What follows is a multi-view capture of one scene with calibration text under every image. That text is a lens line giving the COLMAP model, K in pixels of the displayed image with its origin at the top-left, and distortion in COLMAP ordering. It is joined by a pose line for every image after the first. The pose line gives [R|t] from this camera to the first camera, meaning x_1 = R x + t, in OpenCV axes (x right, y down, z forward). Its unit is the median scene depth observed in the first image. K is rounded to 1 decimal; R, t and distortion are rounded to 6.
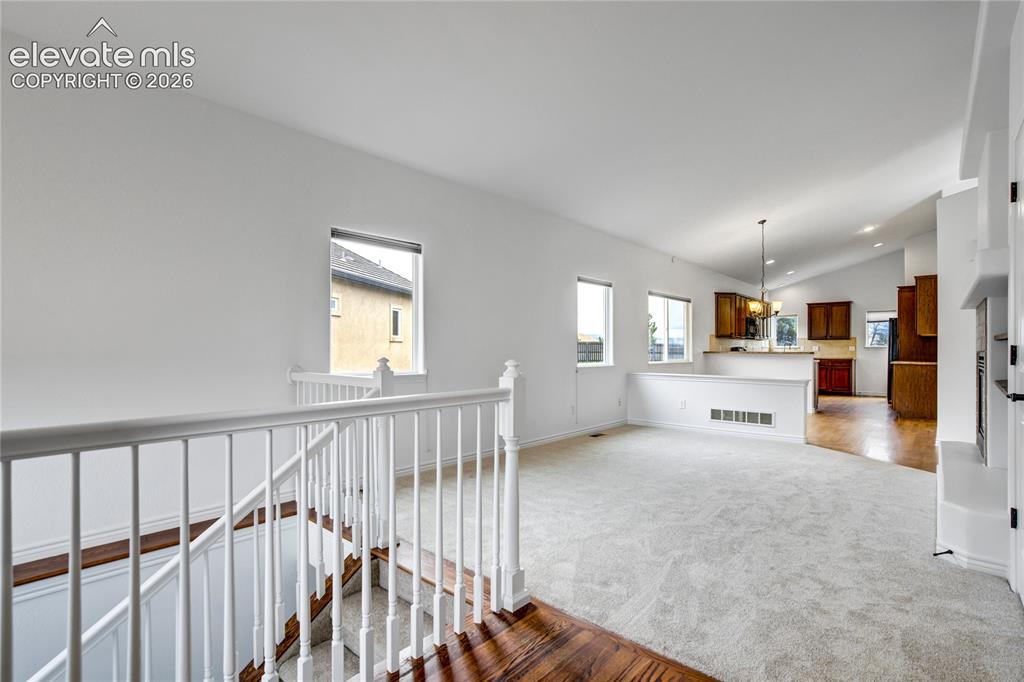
lens RADIAL K [[483.1, 0, 502.9], [0, 483.1, 350.2], [0, 0, 1]] dist [-0.037898, 0.013505]
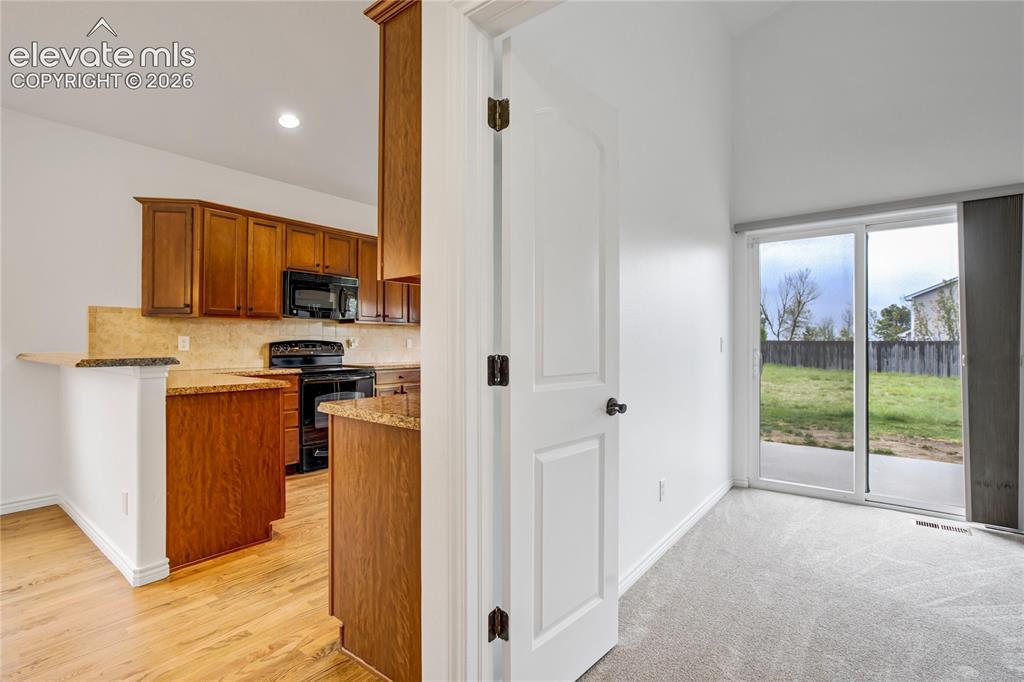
lens RADIAL K [[483.1, 0, 526.8], [0, 483.1, 338.6], [0, 0, 1]] dist [-0.037898, 0.013505]
pose [[0.996729, 0.007857, 0.080435, 0.645593], [-0.007098, 0.999928, -0.009714, -0.003886], [-0.080506, 0.009111, 0.996713, 0.529841]]
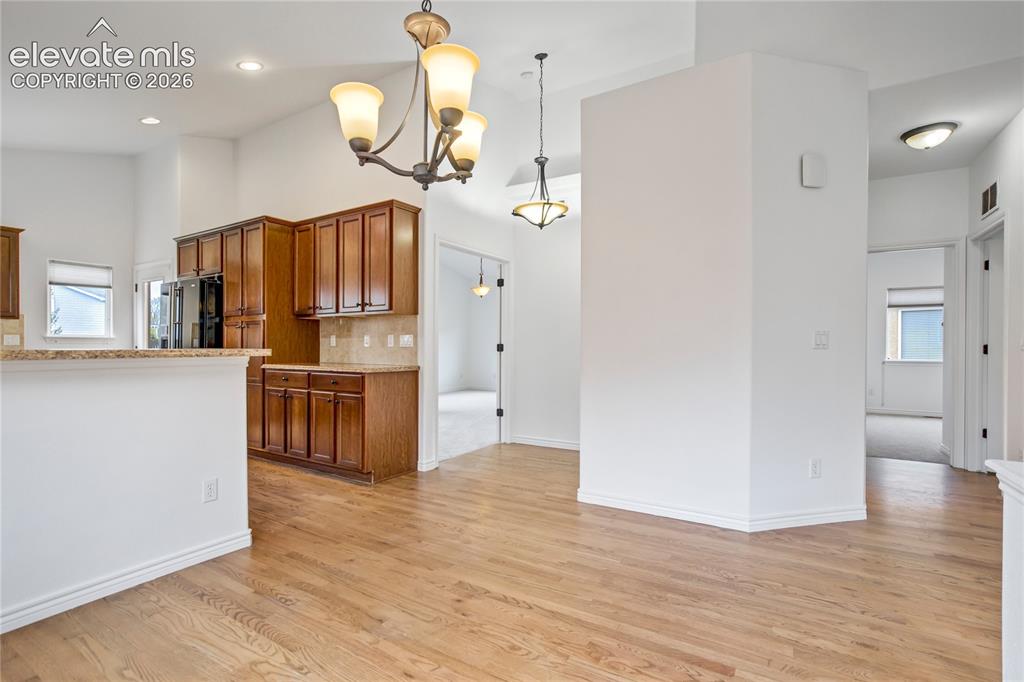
lens RADIAL K [[483.1, 0, 532.3], [0, 483.1, 343.5], [0, 0, 1]] dist [-0.037898, 0.013505]
pose [[-0.207818, 0.009042, 0.978126, 0.231217], [-0.001745, 0.999952, -0.009615, 0.002908], [-0.978166, -0.003704, -0.207792, 0.657885]]
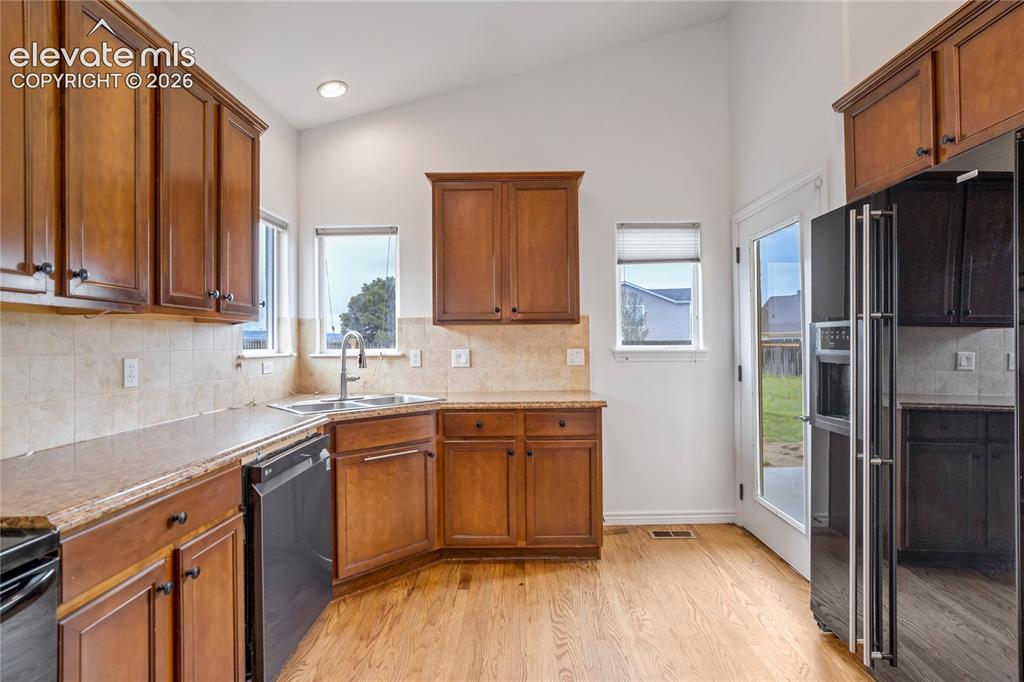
lens RADIAL K [[483.1, 0, 506.2], [0, 483.1, 337.8], [0, 0, 1]] dist [-0.037898, 0.013505]
pose [[0.755714, 0.004501, 0.654886, 0.550297], [0.004700, 0.999913, -0.012296, -0.012027], [-0.654885, 0.012370, 0.755628, 0.857148]]
